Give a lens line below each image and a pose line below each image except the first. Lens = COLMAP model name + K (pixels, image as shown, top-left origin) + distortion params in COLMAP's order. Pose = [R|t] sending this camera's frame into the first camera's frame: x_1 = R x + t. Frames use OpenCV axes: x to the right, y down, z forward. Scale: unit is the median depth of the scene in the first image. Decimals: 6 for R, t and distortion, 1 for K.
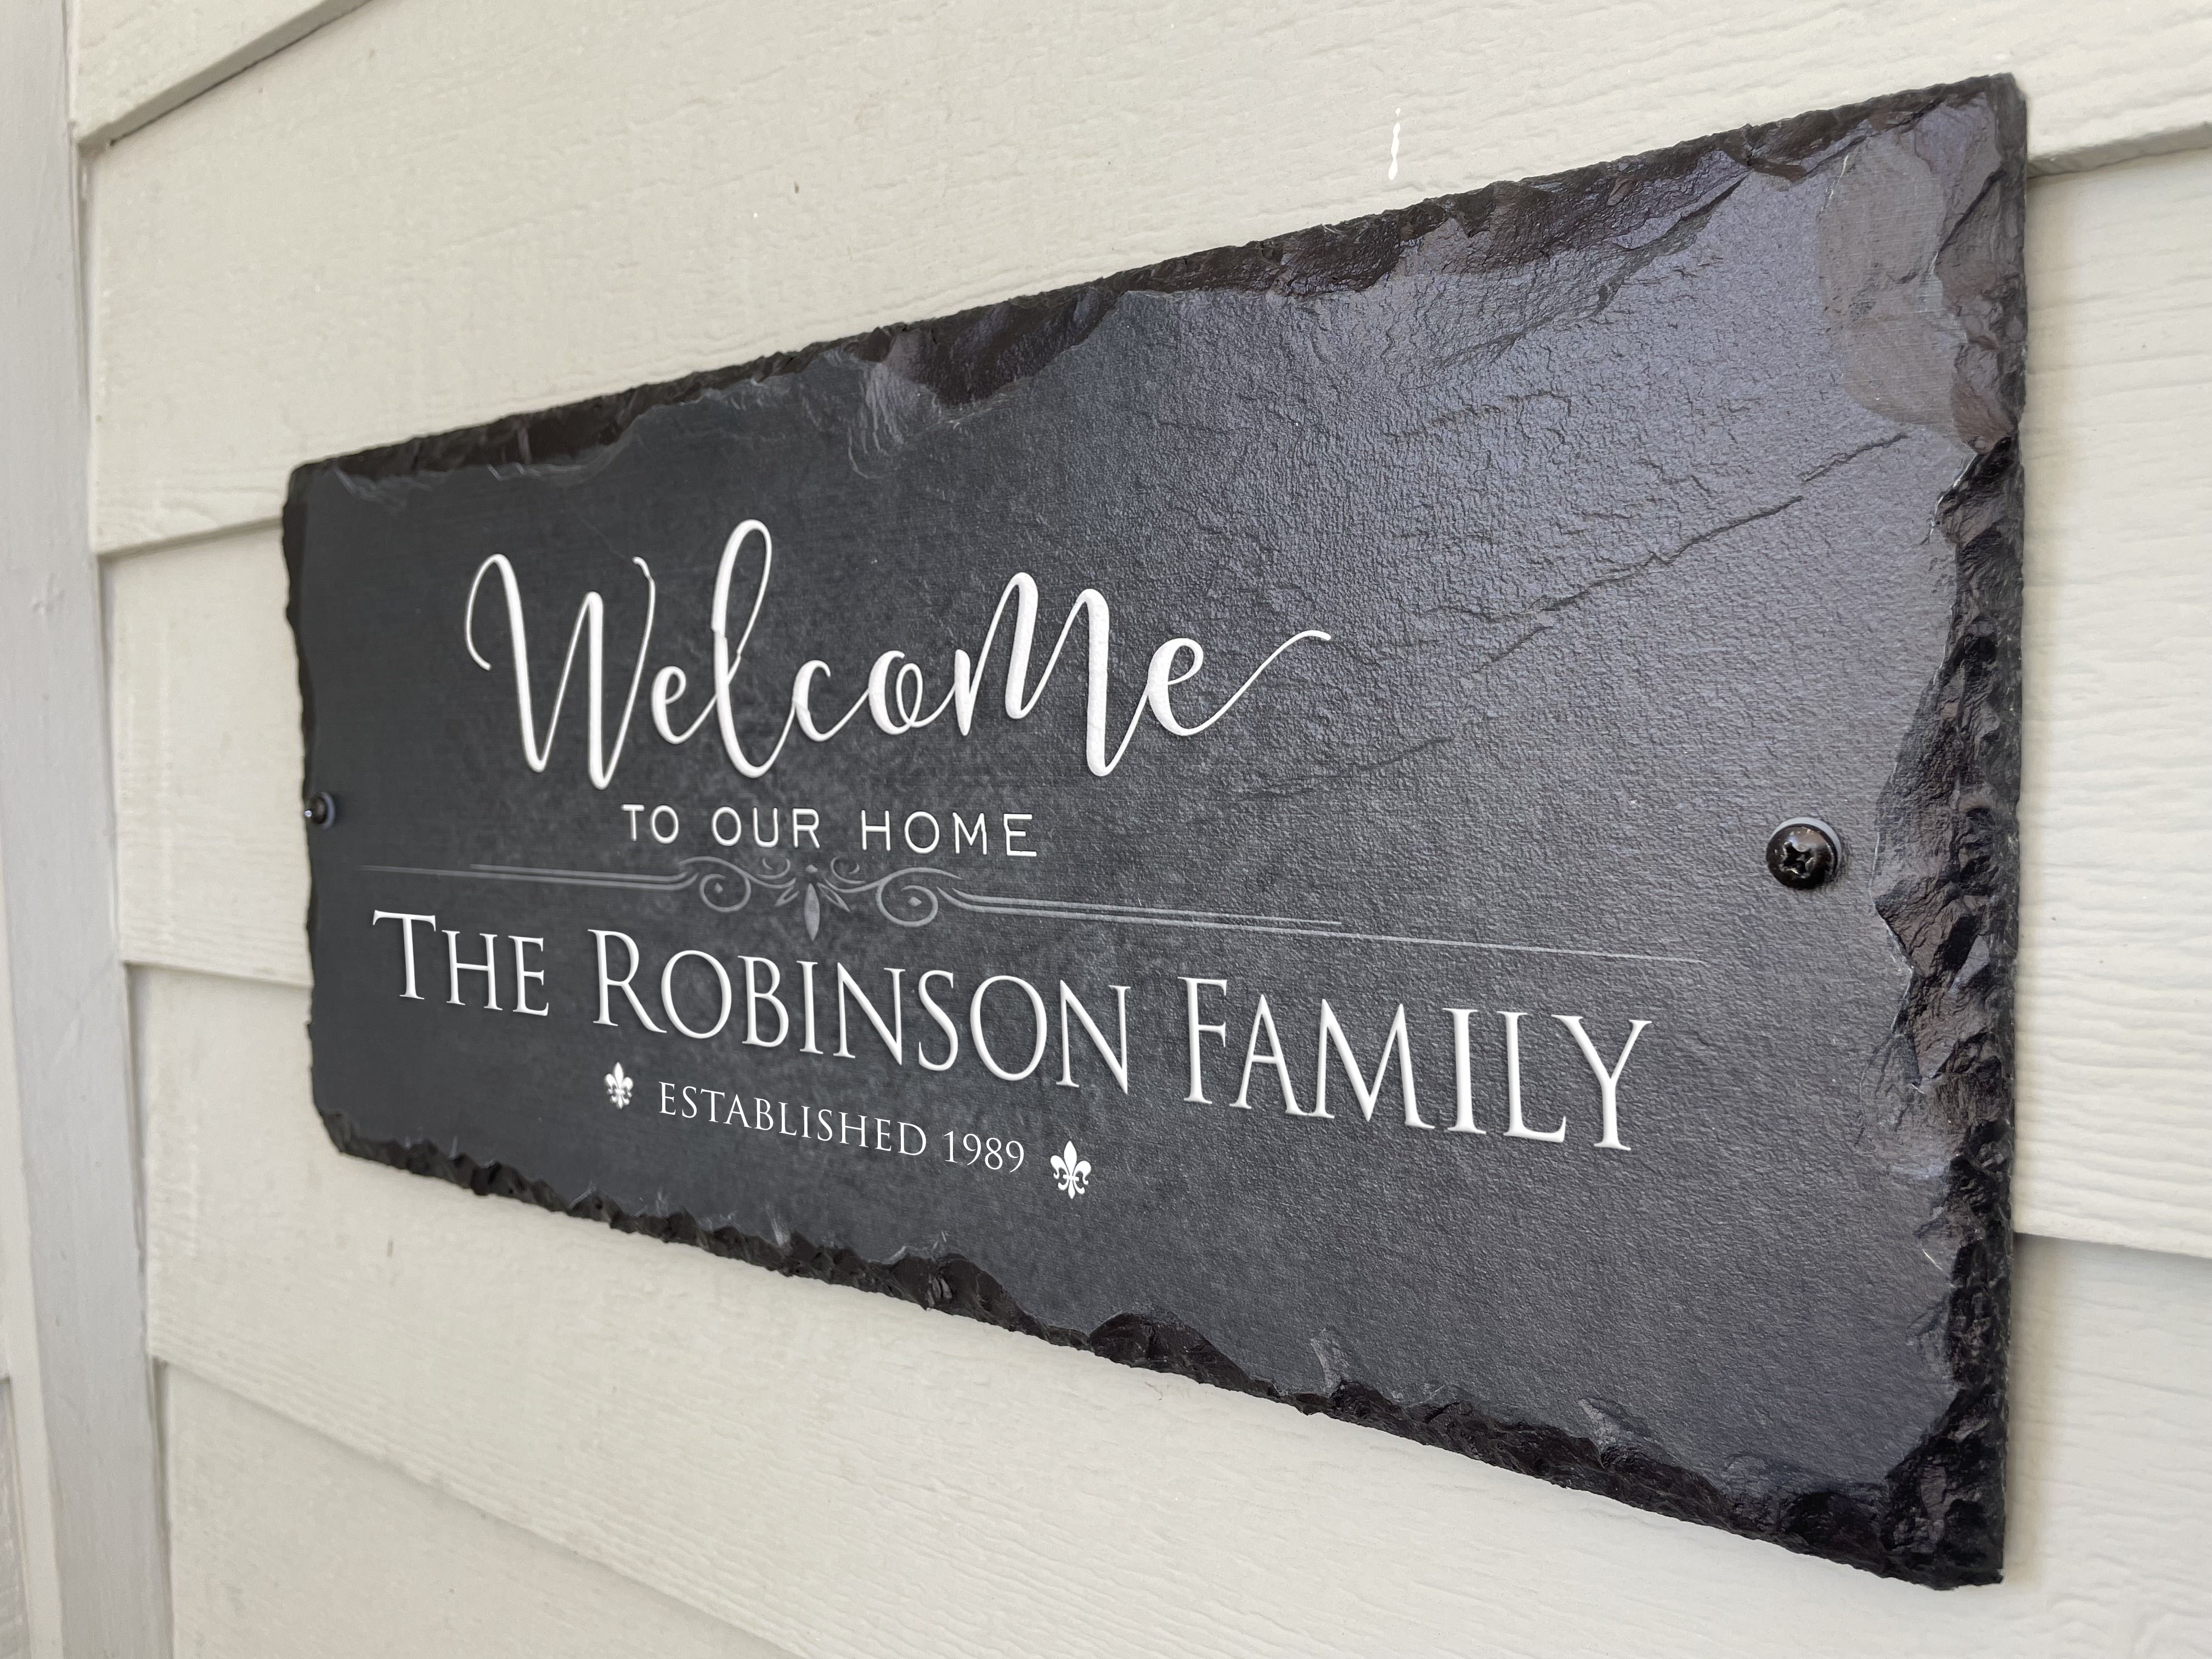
lens RADIAL K [[1706.9, 0, 1121.3], [0, 1706.9, 815.0], [0, 0, 1]] dist [0.074863, -0.112656]
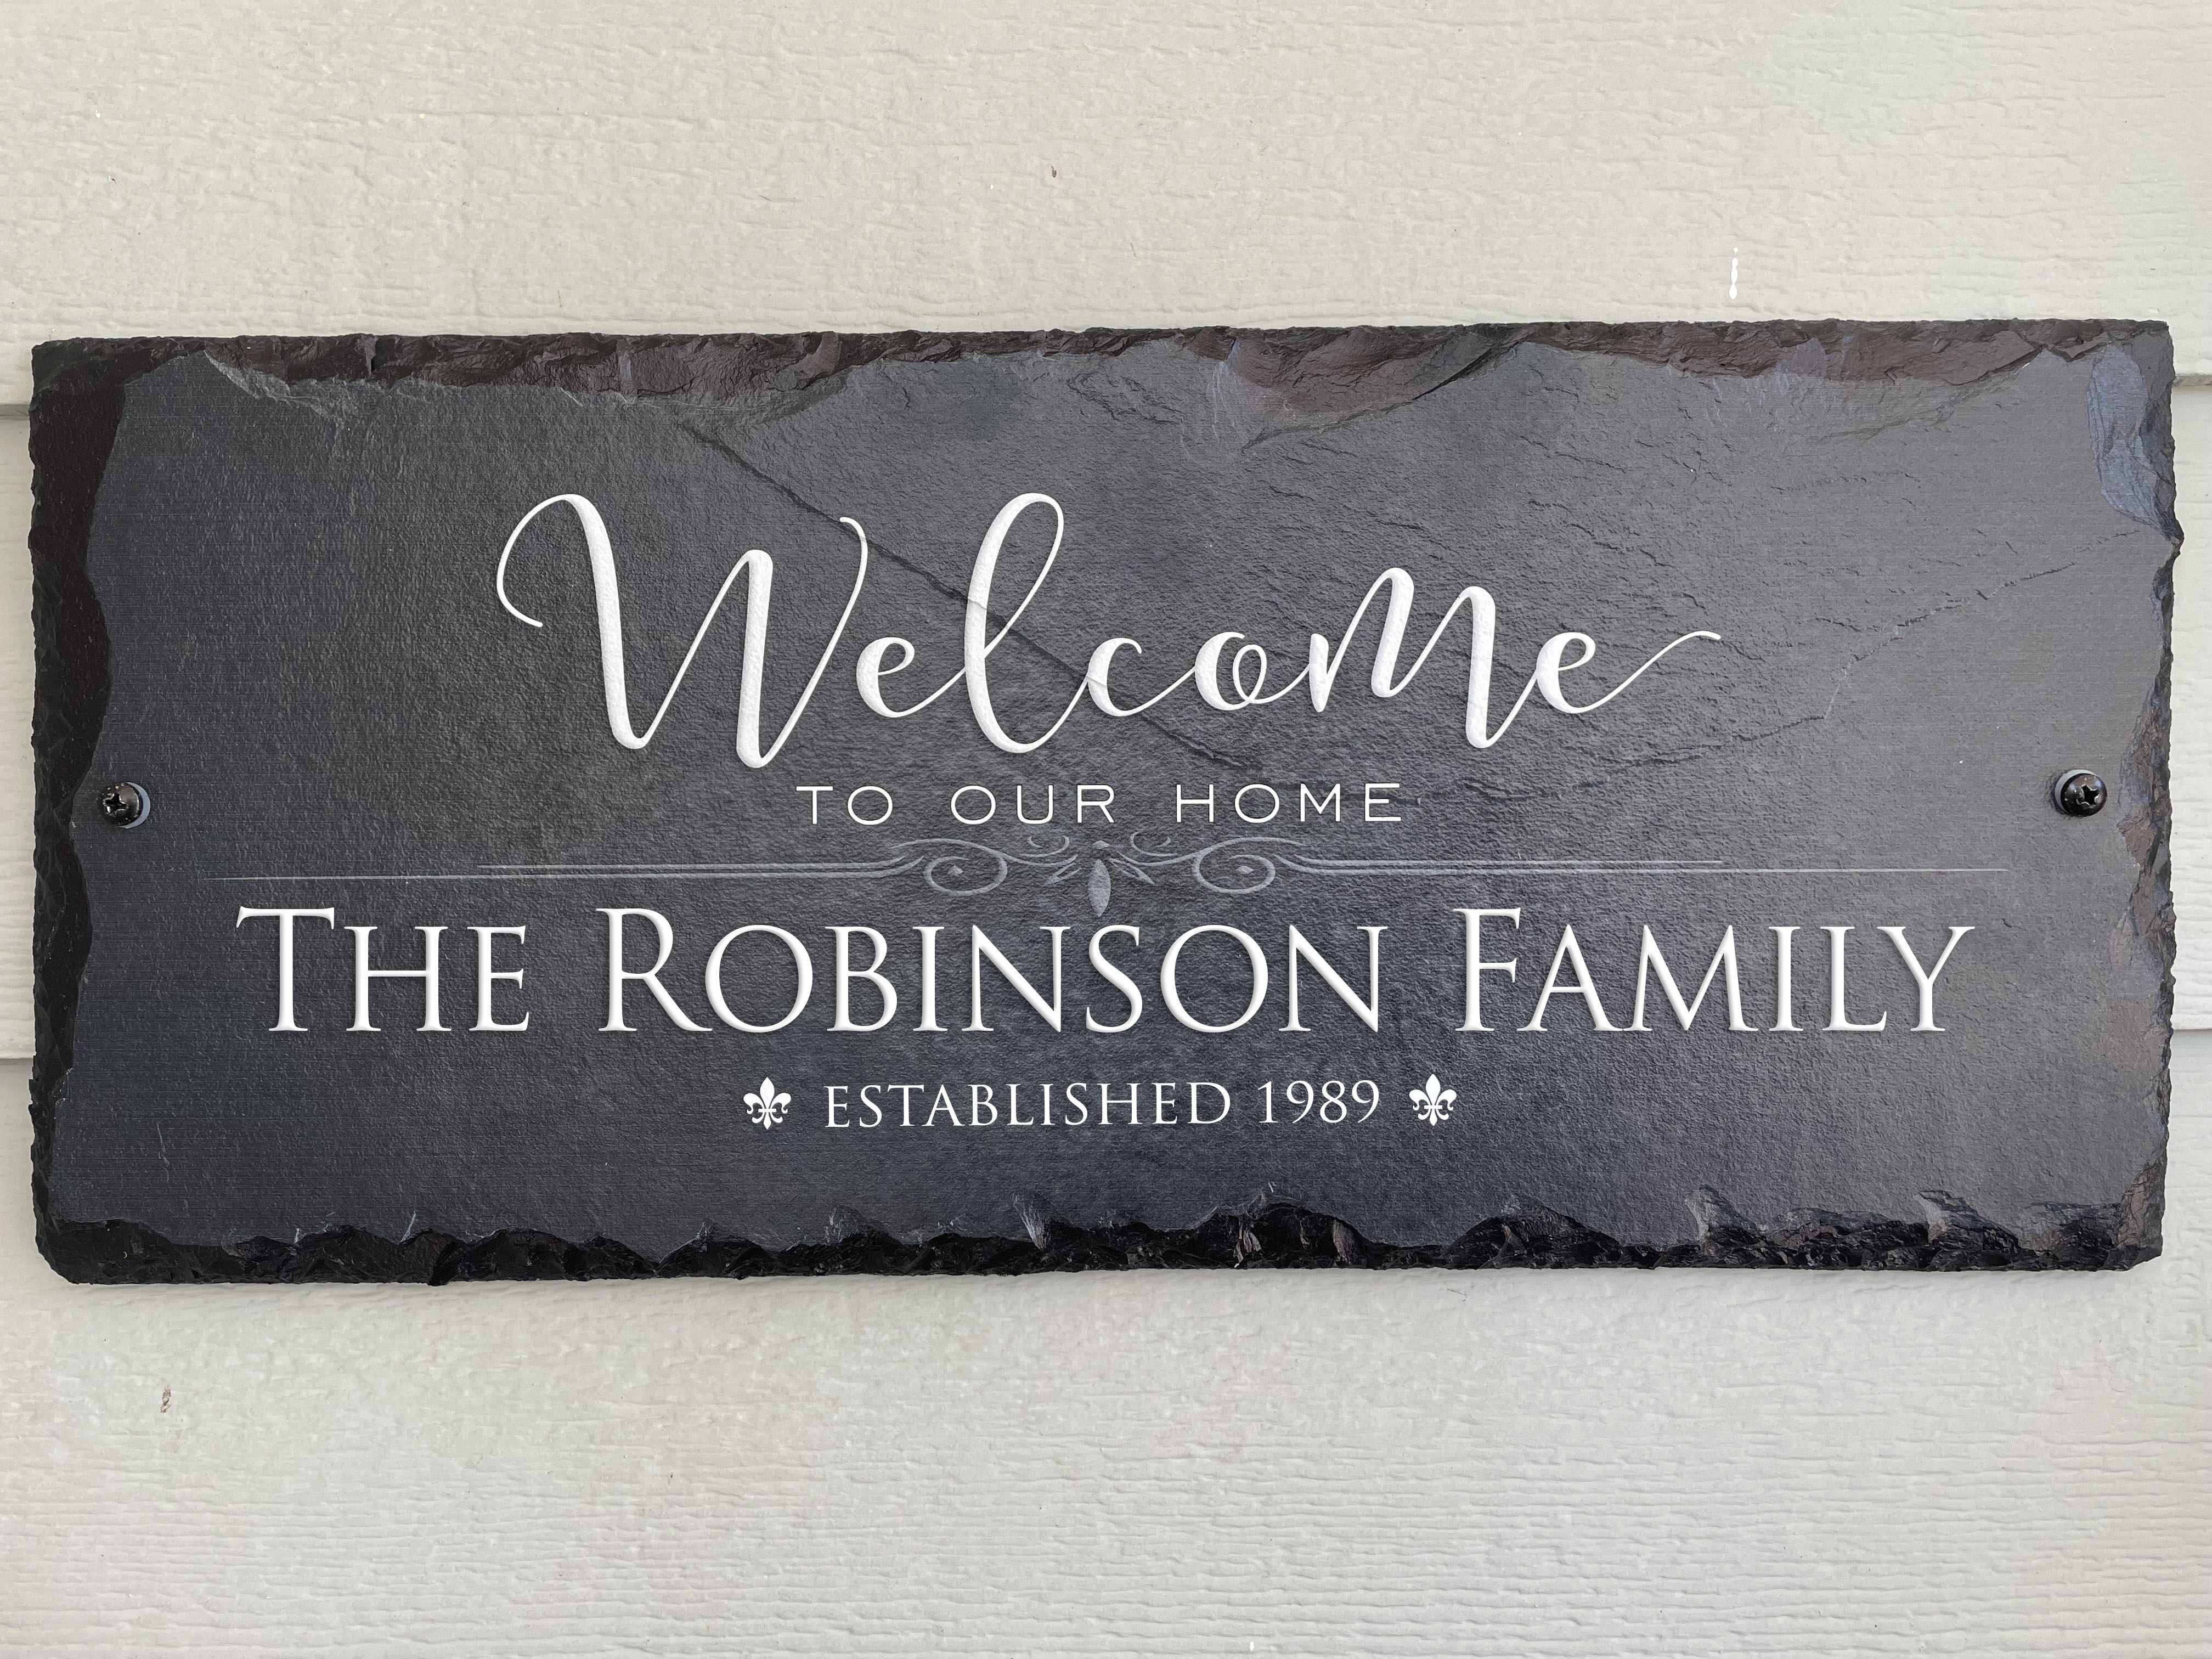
lens RADIAL K [[1706.9, 0, 1121.3], [0, 1706.9, 815.0], [0, 0, 1]] dist [0.074863, -0.112656]
pose [[0.784572, 0.015445, 0.619845, -0.869560], [0.021880, 0.998377, -0.052572, 0.073693], [-0.619651, 0.054808, 0.782961, 0.231281]]
